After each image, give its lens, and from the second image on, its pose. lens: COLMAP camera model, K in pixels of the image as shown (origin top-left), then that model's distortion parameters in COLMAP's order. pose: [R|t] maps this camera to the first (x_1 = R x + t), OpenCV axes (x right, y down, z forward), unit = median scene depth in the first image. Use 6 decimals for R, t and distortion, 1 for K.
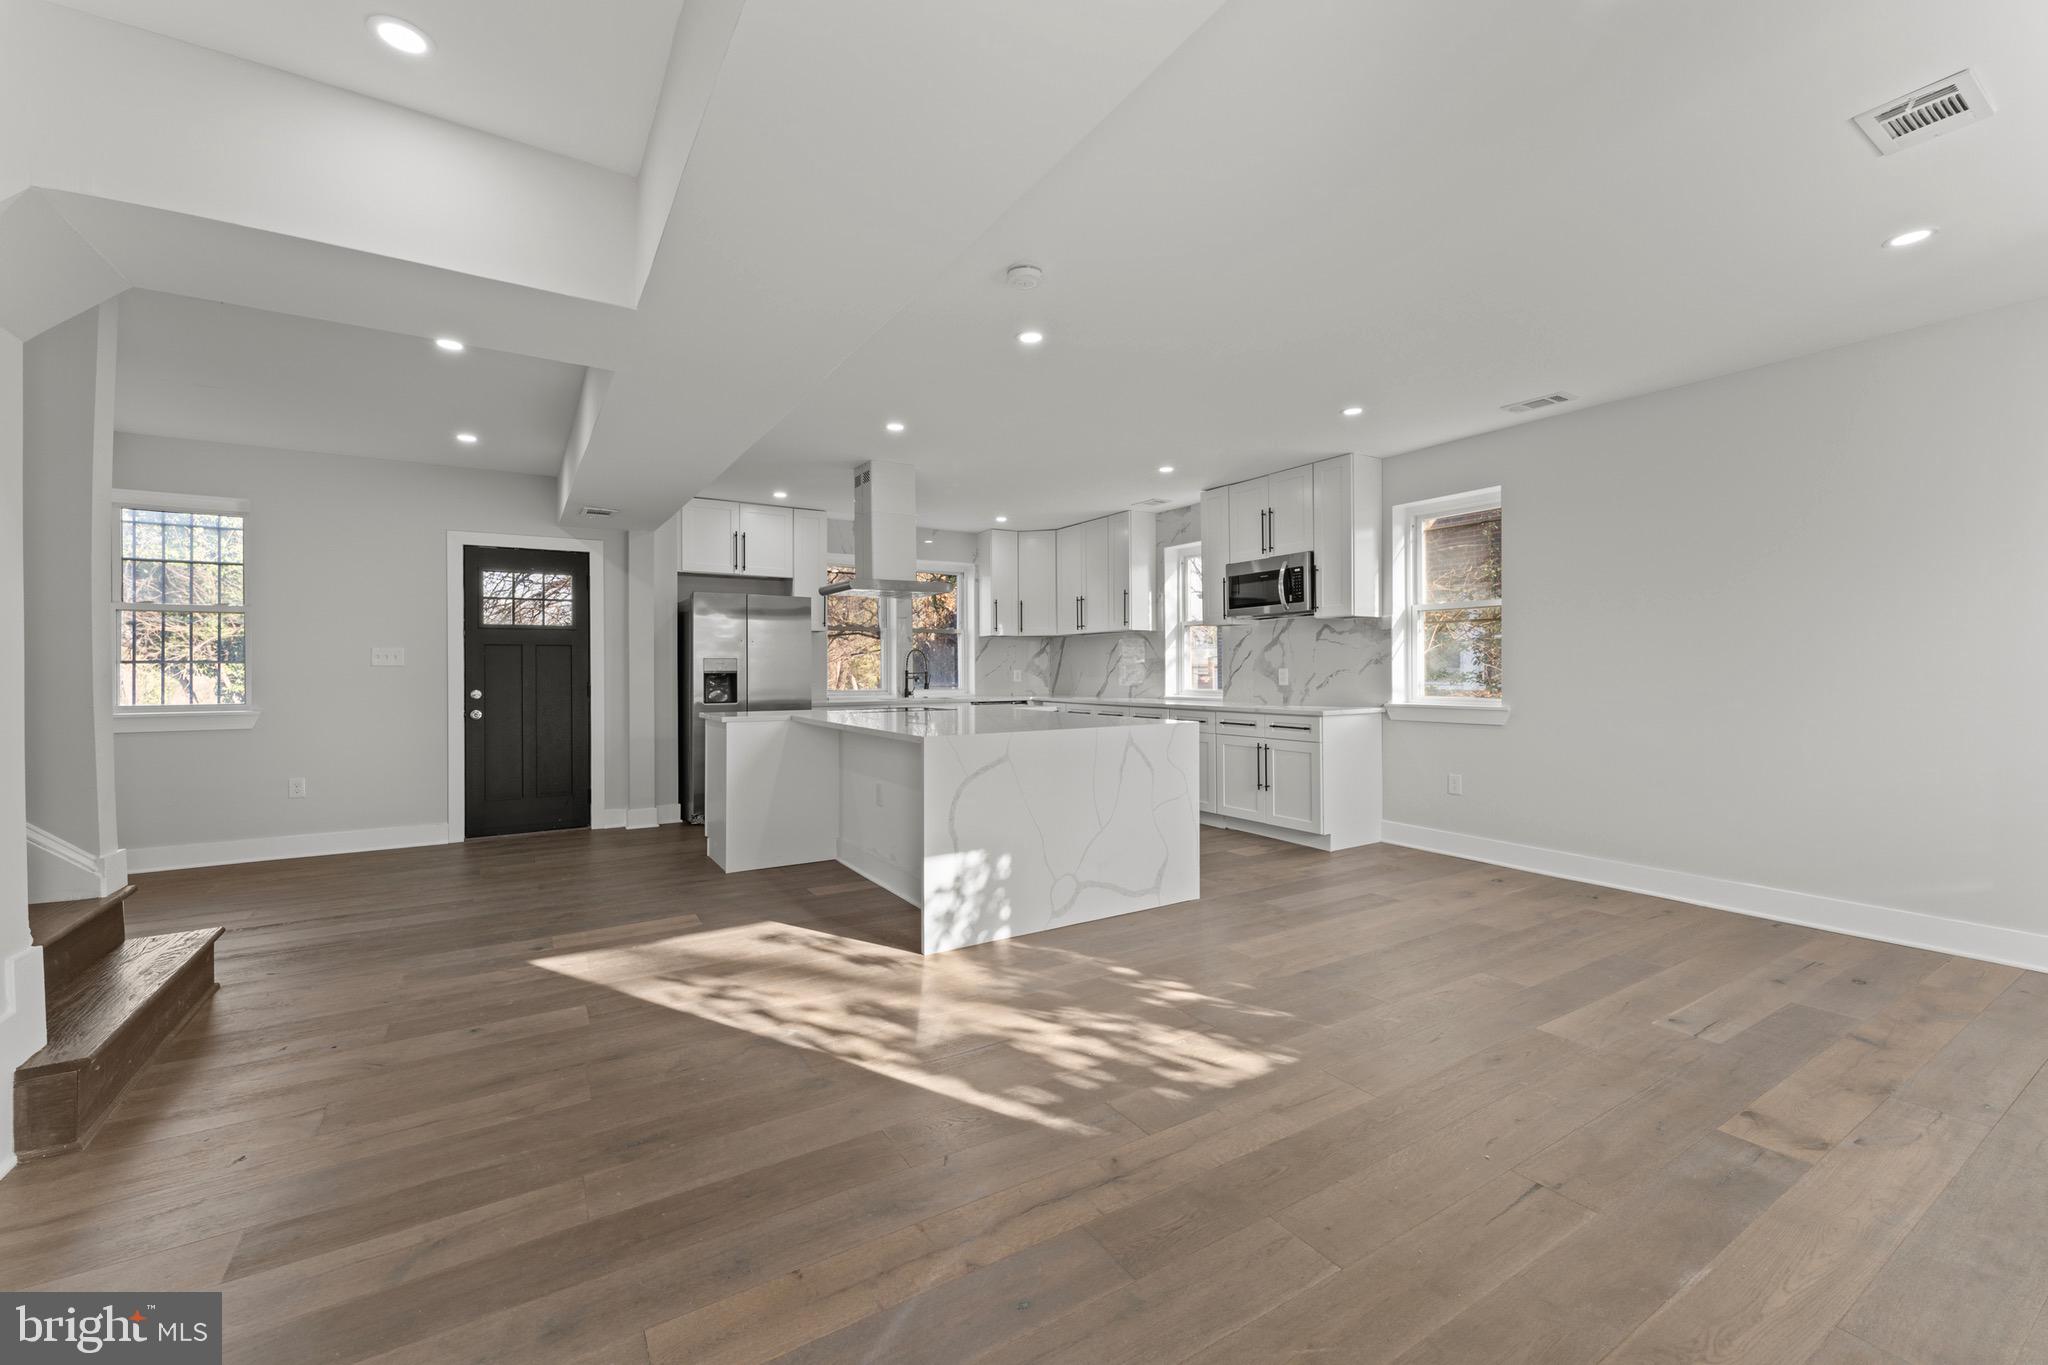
lens RADIAL K [[816.8, 0, 1015.4], [0, 816.8, 674.7], [0, 0, 1]] dist [0.001959, -0.000597]
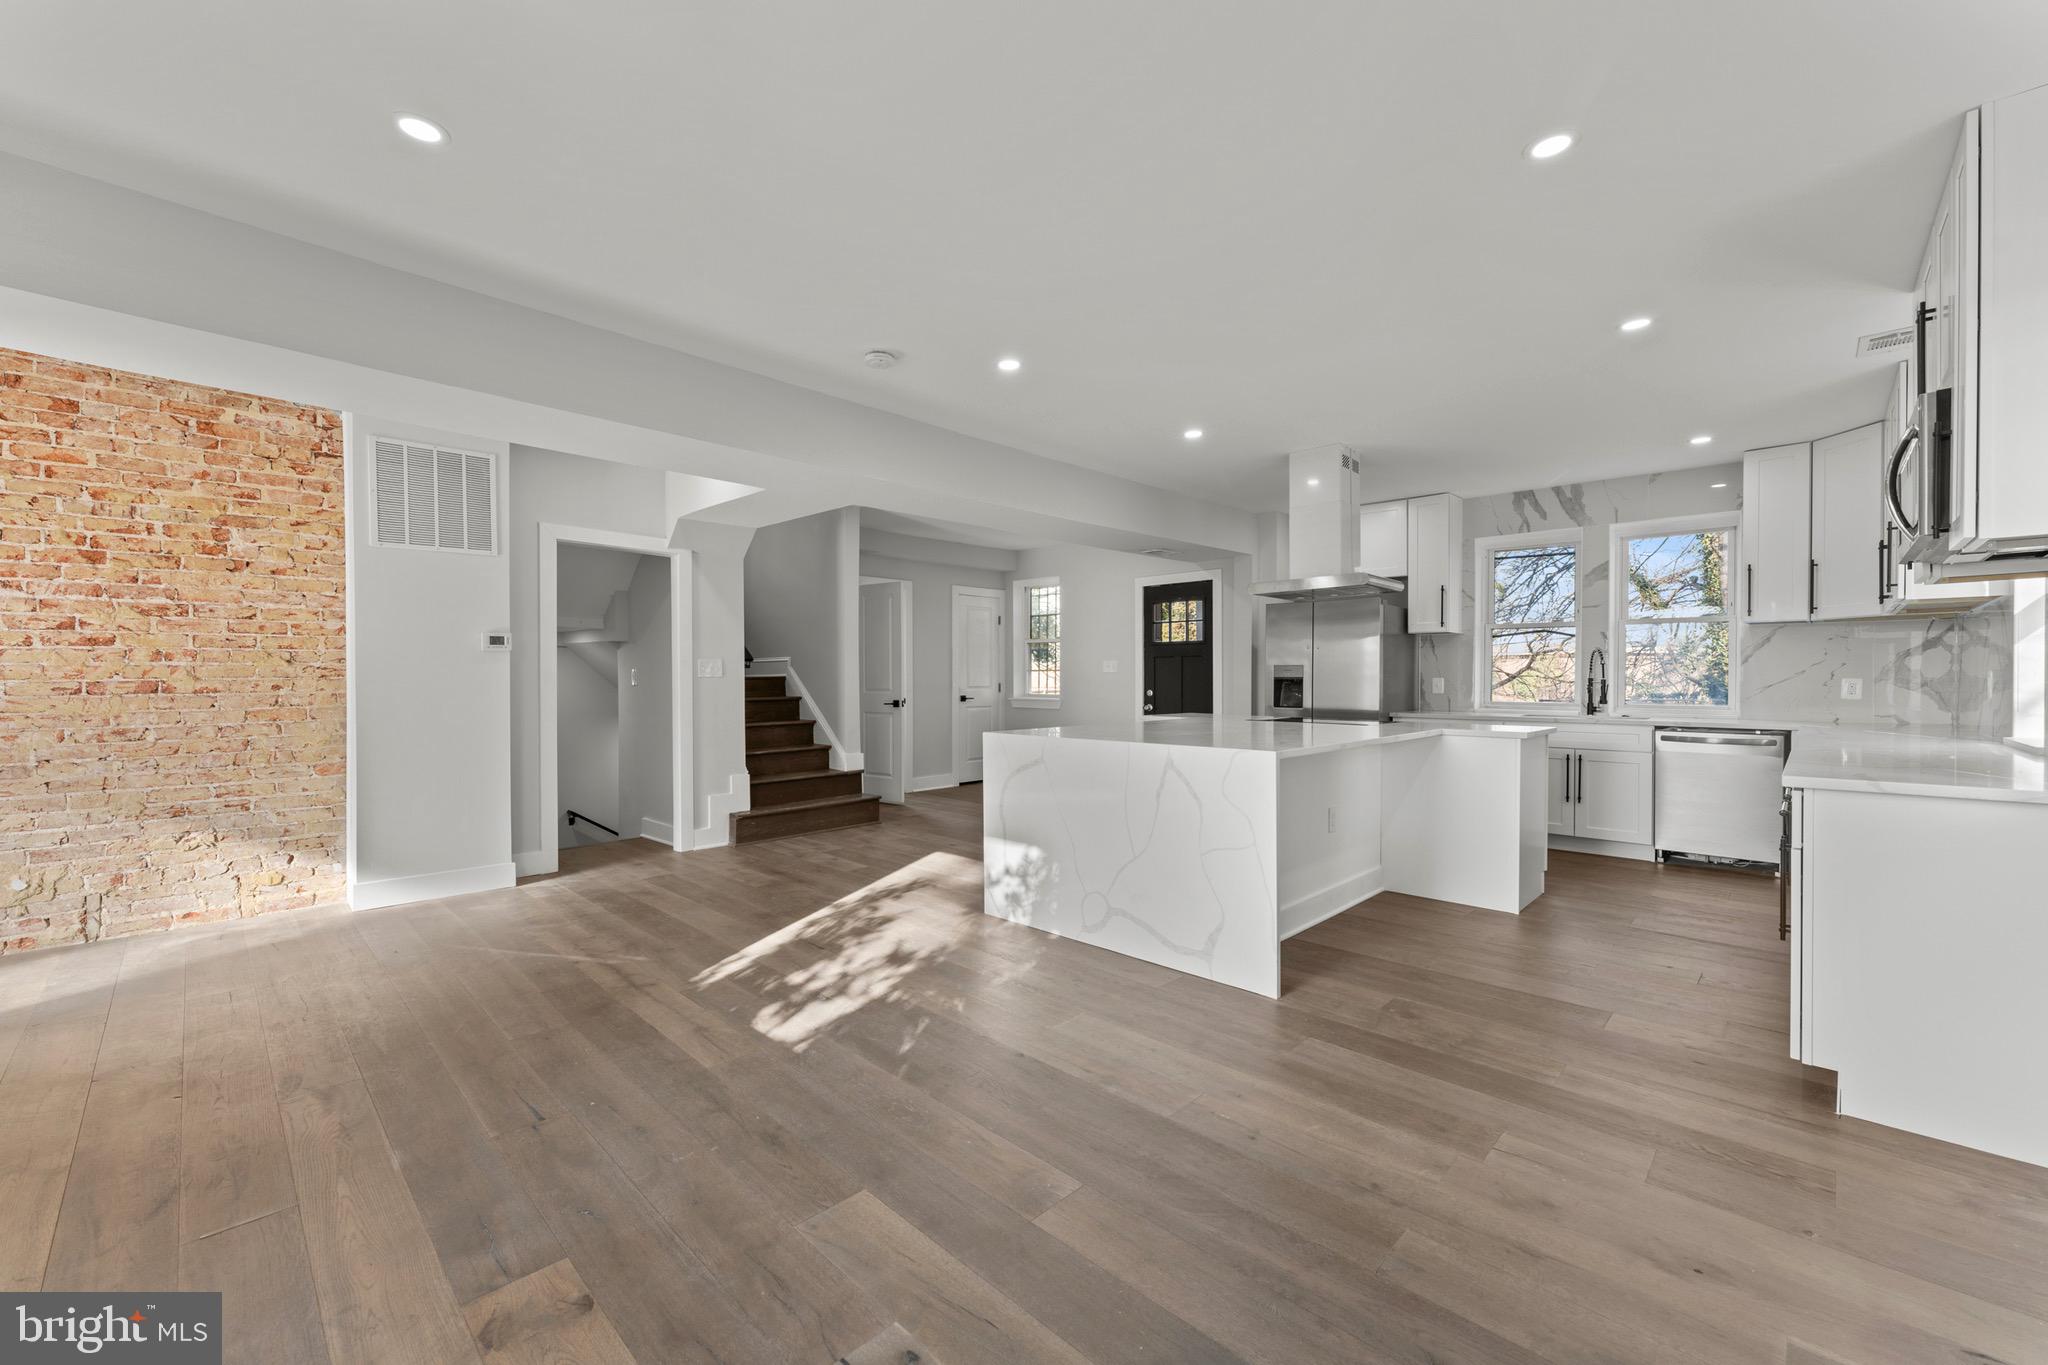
lens RADIAL K [[816.8, 0, 1026.4], [0, 816.8, 682.6], [0, 0, 1]] dist [0.001959, -0.000597]
pose [[0.247591, 0.011832, -0.968792, 0.612480], [-0.008366, 0.999914, 0.010074, -0.005732], [0.968829, 0.005611, 0.247669, 0.435651]]
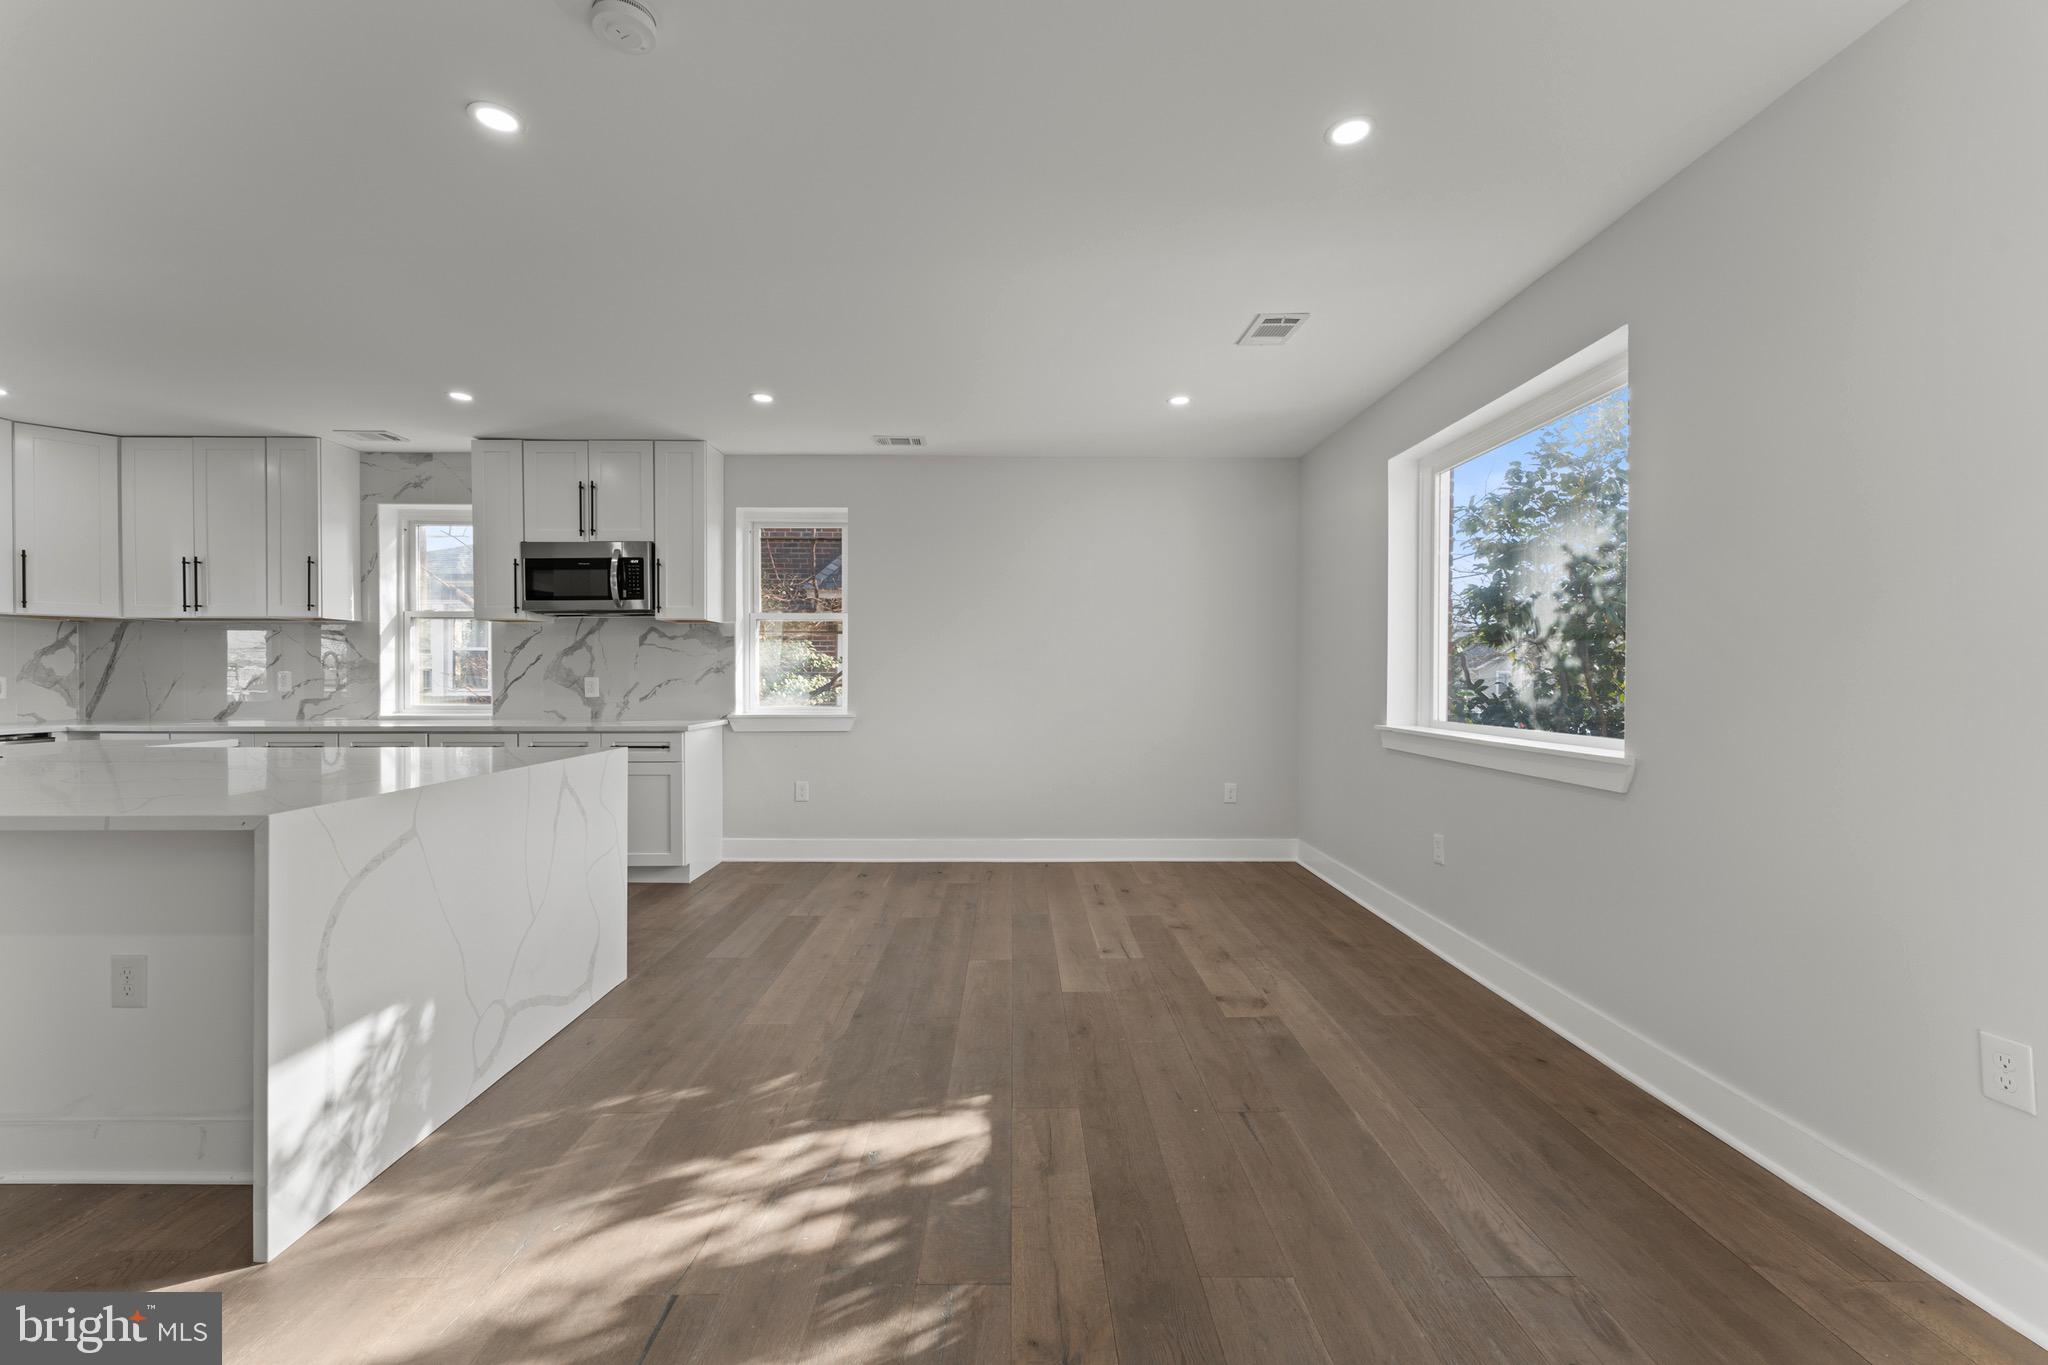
lens RADIAL K [[816.8, 0, 1022.9], [0, 816.8, 684.3], [0, 0, 1]] dist [0.001959, -0.000597]
pose [[0.510118, -0.001727, 0.860103, -0.172243], [0.001850, 0.999998, 0.000911, -0.000313], [-0.860103, 0.001126, 0.510120, 0.210236]]
